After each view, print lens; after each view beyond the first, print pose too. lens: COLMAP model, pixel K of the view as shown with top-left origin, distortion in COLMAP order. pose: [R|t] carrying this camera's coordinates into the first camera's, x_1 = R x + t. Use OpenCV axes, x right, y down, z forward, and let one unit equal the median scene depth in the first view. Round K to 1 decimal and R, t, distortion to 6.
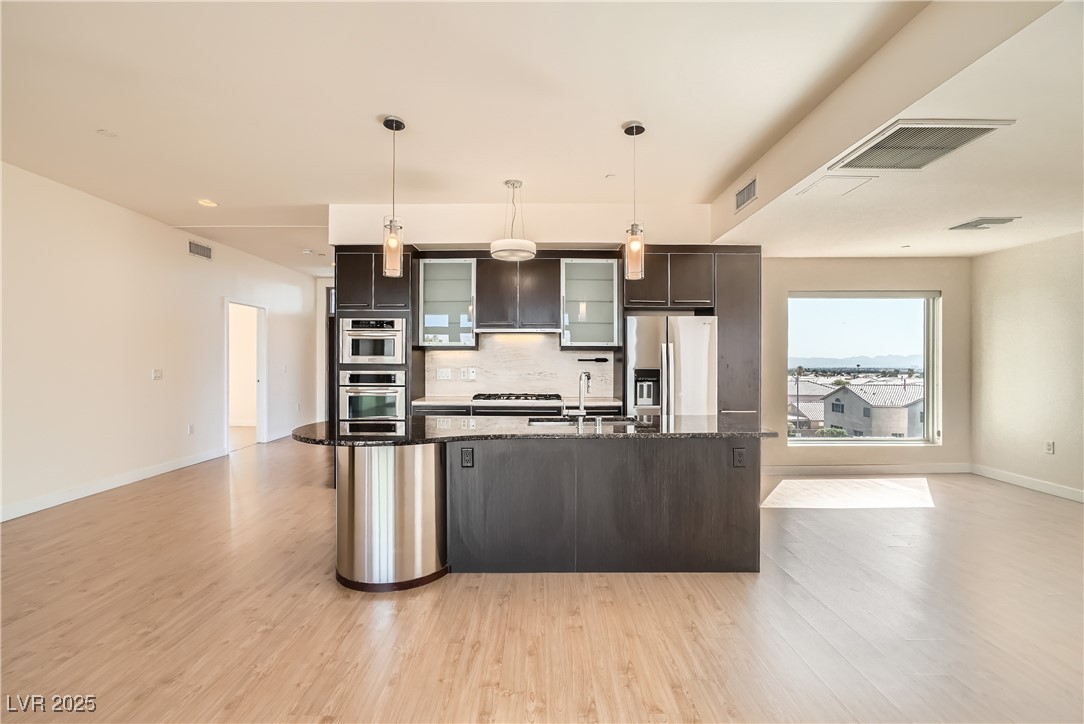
lens RADIAL K [[472.2, 0, 542.9], [0, 472.2, 361.4], [0, 0, 1]] dist [-0.012773, 0.006506]
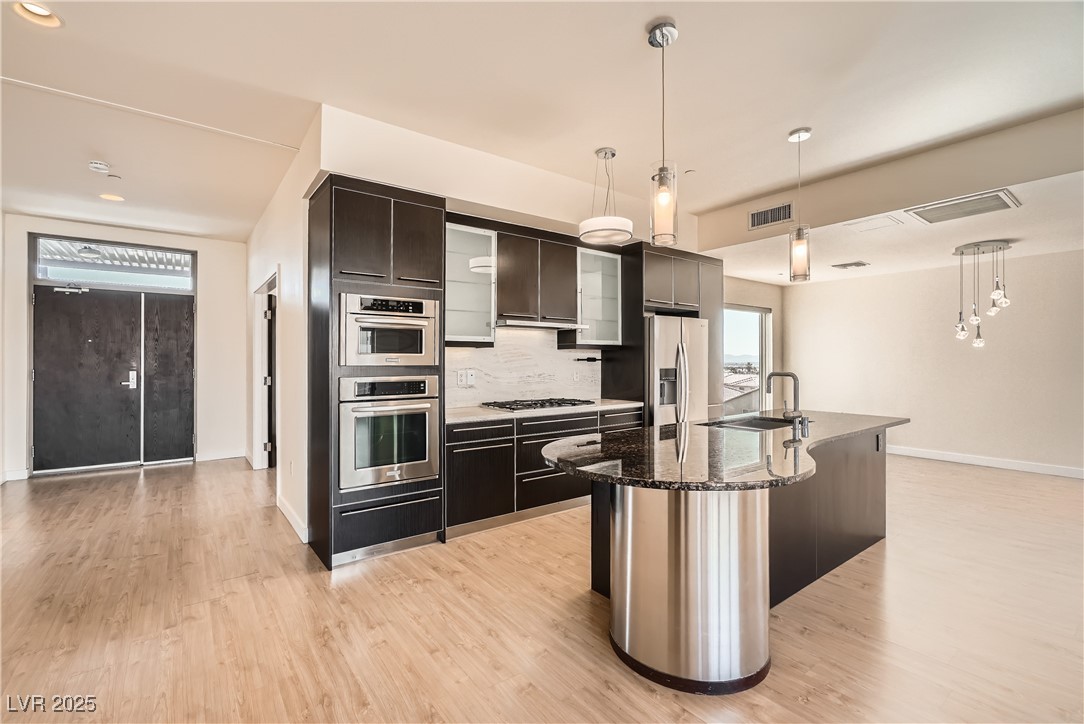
lens RADIAL K [[472.2, 0, 536.0], [0, 472.2, 357.7], [0, 0, 1]] dist [-0.012773, 0.006506]
pose [[0.802253, -0.000245, 0.596984, -0.592740], [0.003601, 0.999984, -0.004429, -0.002740], [-0.596973, 0.005703, 0.802241, 0.349837]]
